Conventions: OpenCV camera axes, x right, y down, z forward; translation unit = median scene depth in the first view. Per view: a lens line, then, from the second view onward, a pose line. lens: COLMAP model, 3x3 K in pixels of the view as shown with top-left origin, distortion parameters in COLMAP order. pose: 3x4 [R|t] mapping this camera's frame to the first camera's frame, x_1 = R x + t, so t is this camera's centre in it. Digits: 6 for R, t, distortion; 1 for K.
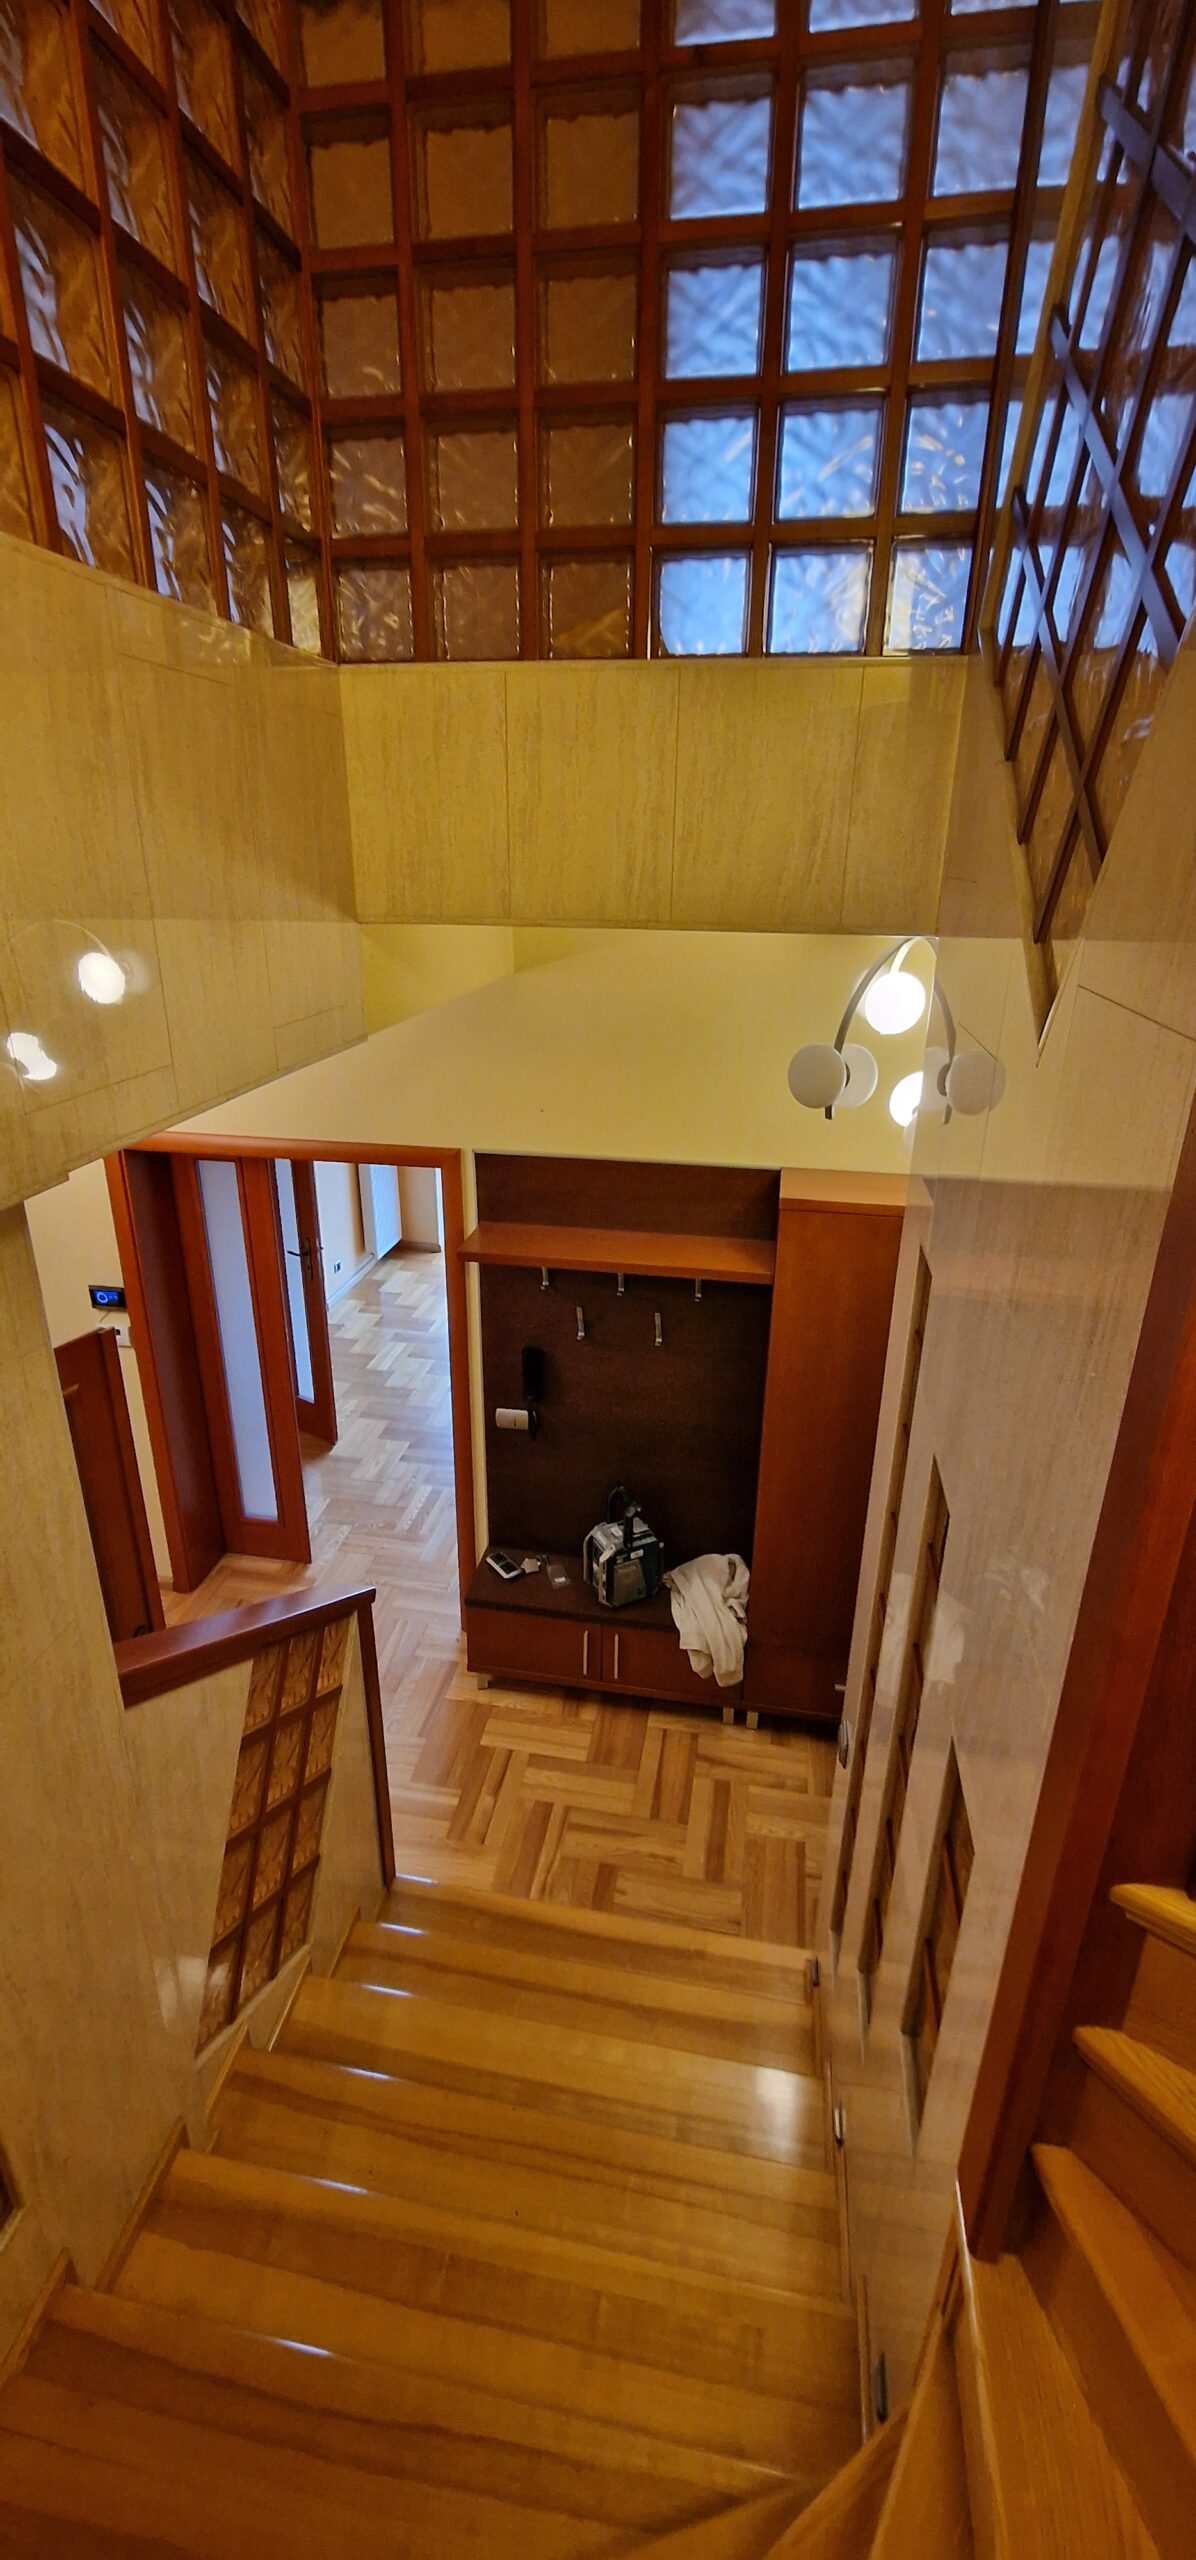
lens RADIAL K [[1050.7, 0, 593.8], [0, 1050.7, 1258.7], [0, 0, 1]] dist [0.003518, -0.004660]
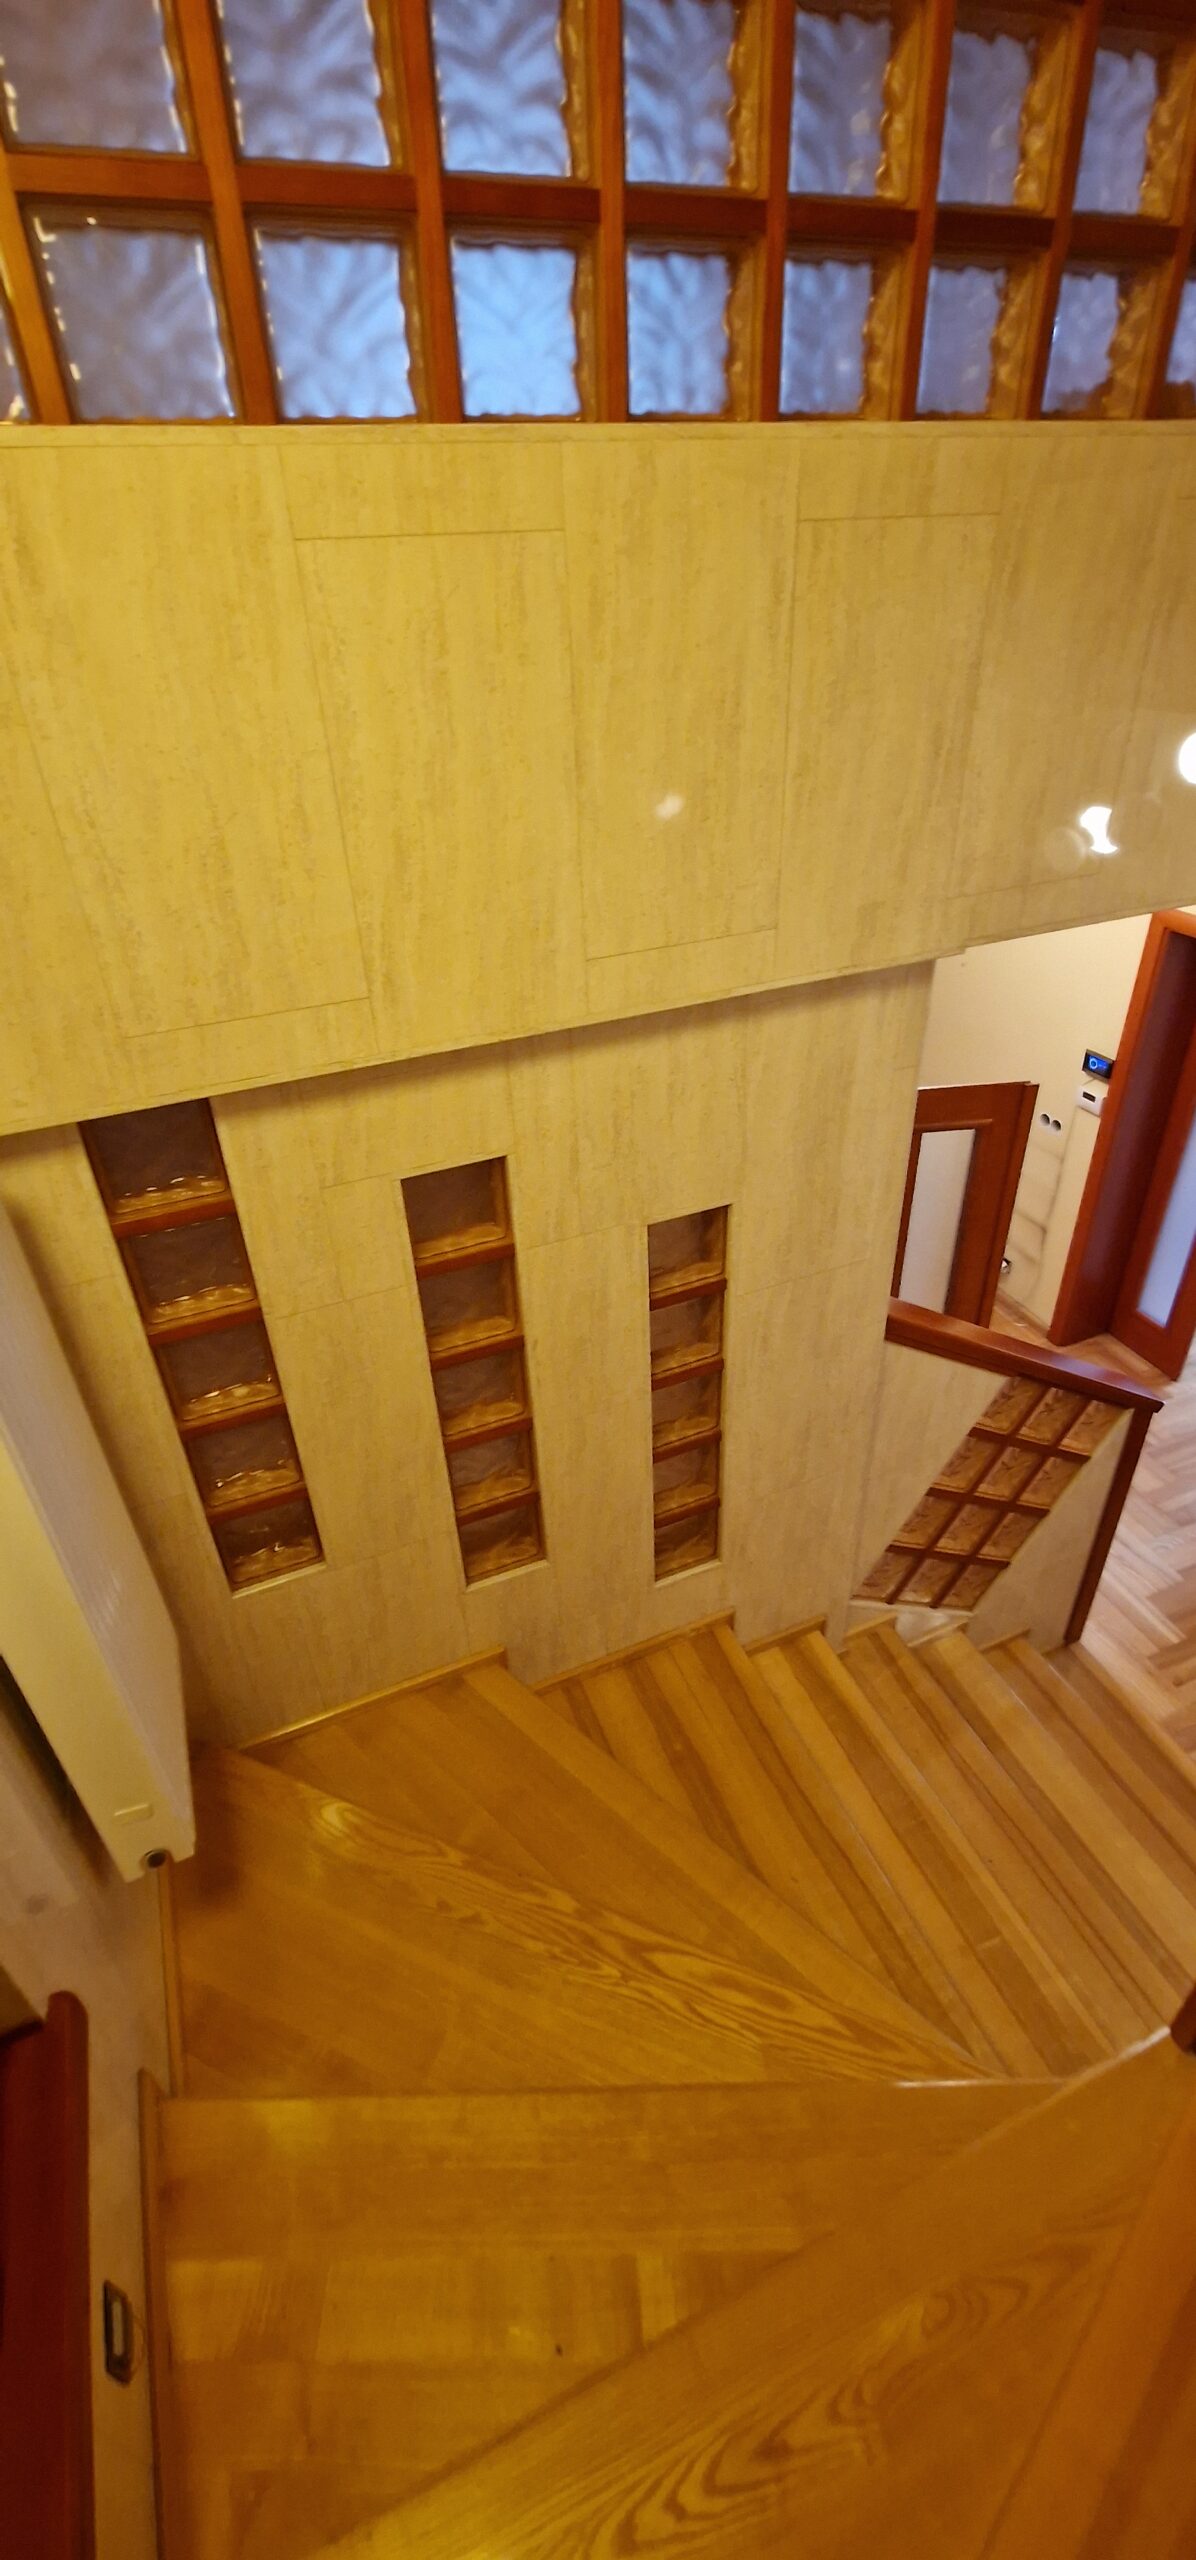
lens RADIAL K [[1050.7, 0, 614.9], [0, 1050.7, 1256.0], [0, 0, 1]] dist [0.003518, -0.004660]
pose [[0.554442, 0.432975, -0.710723, 0.224296], [-0.270331, 0.901394, 0.338245, -0.034449], [0.787093, 0.004593, 0.616817, -0.108257]]
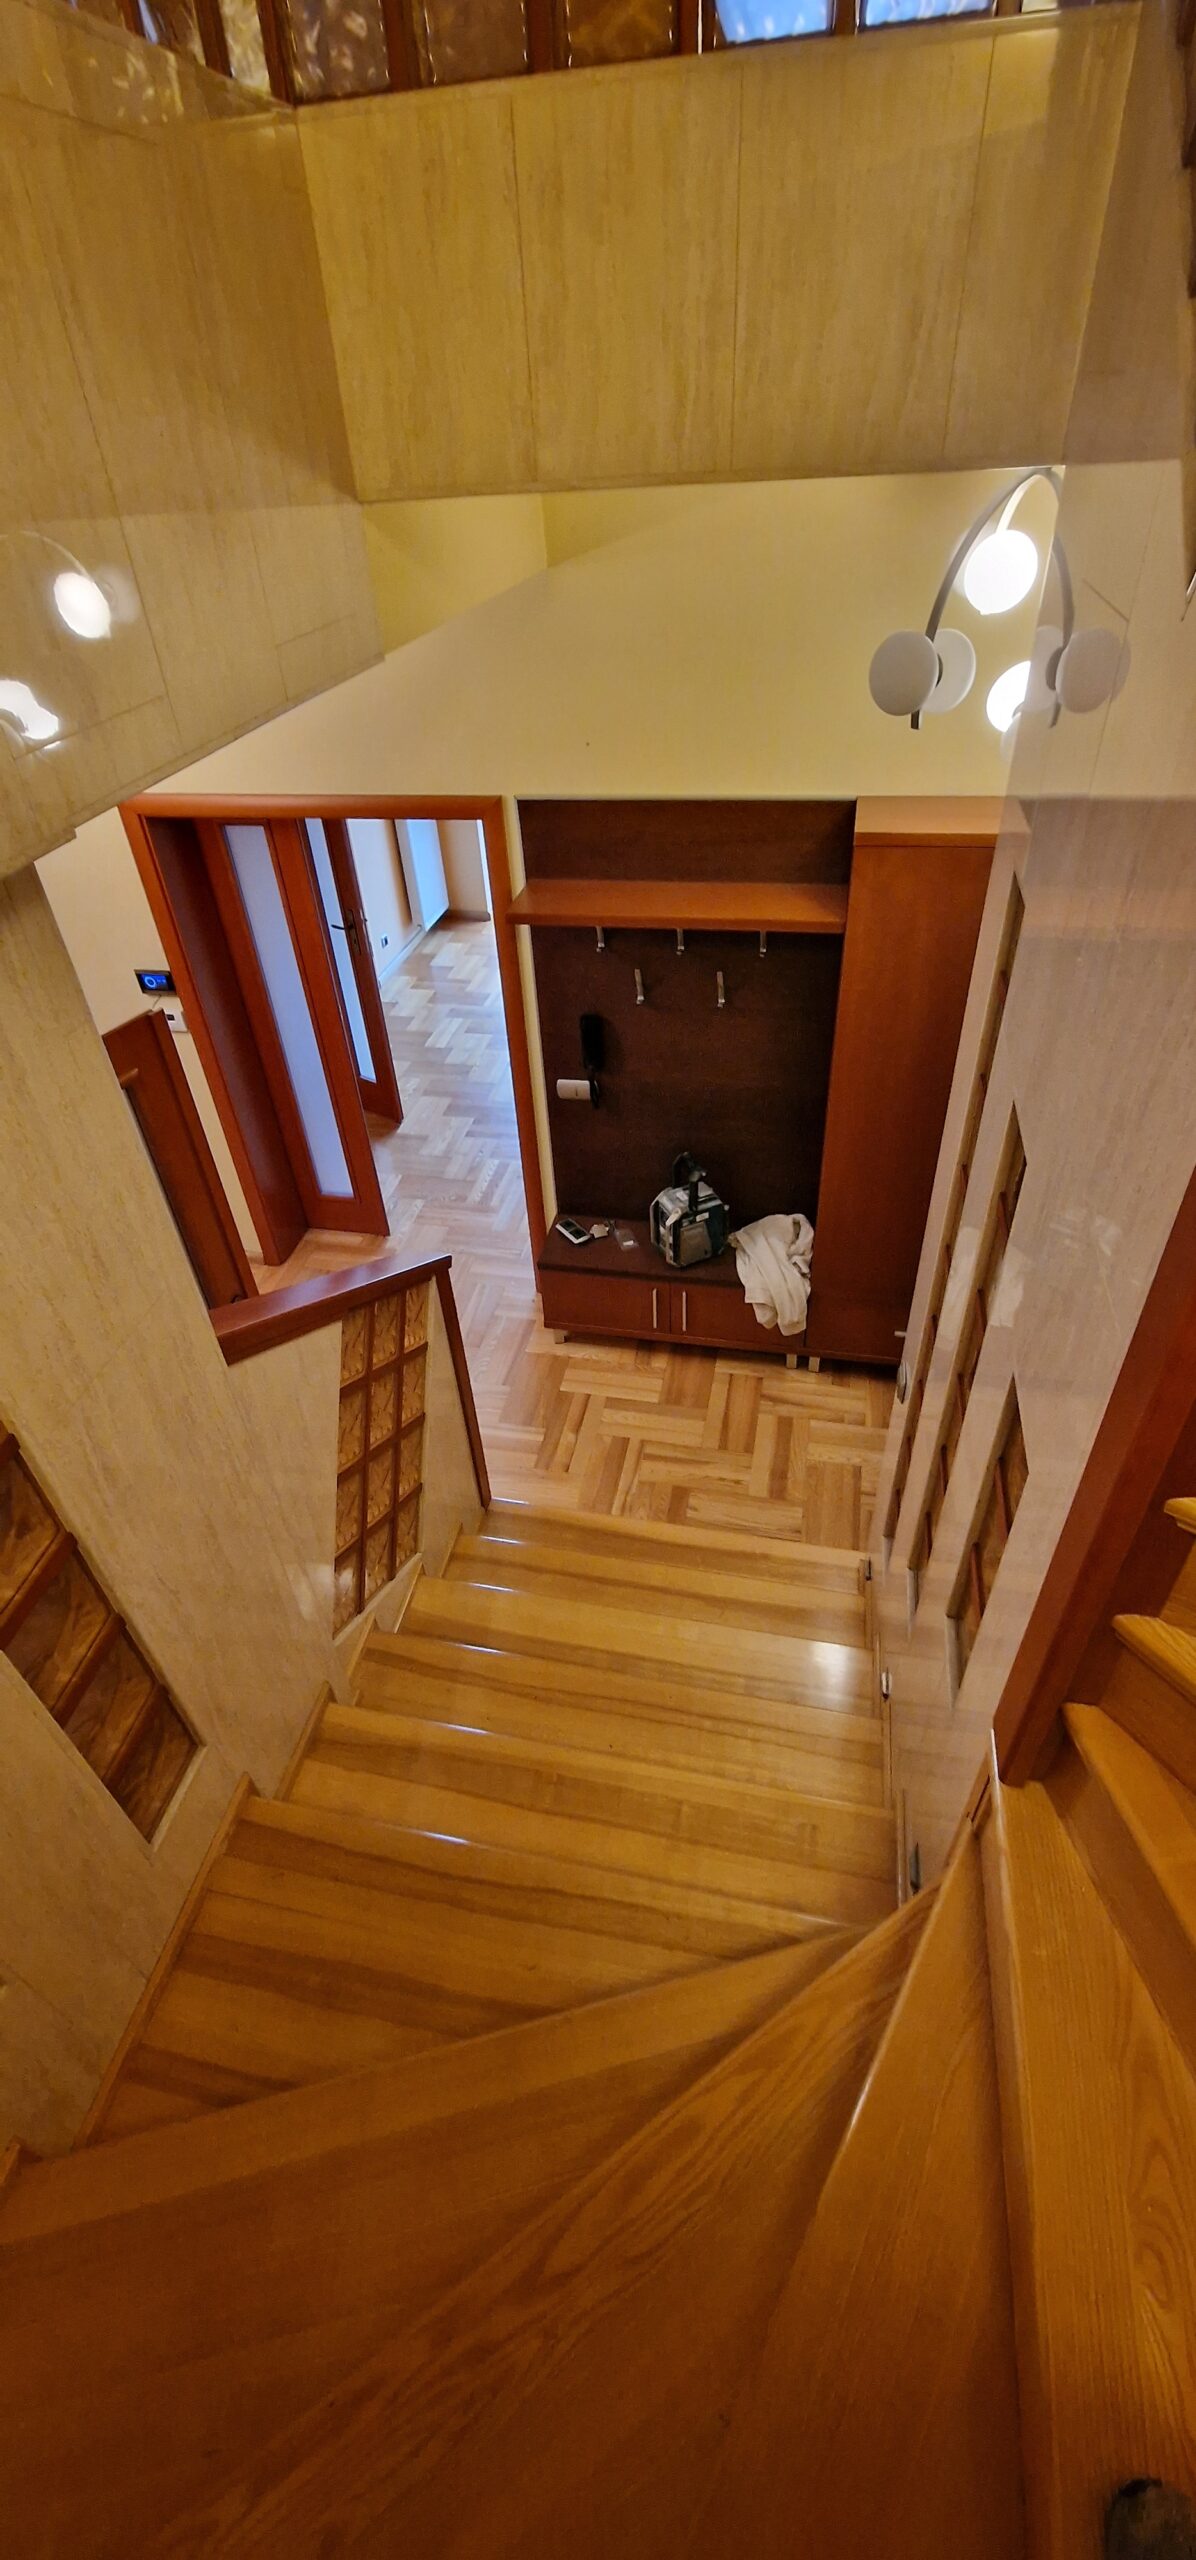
lens RADIAL K [[1050.7, 0, 593.4], [0, 1050.7, 1259.1], [0, 0, 1]] dist [0.003518, -0.004660]
pose [[0.997484, -0.028837, -0.064760, 0.000275], [0.047141, 0.952097, 0.302139, 0.012528], [0.052945, -0.304432, 0.951062, 0.022870]]
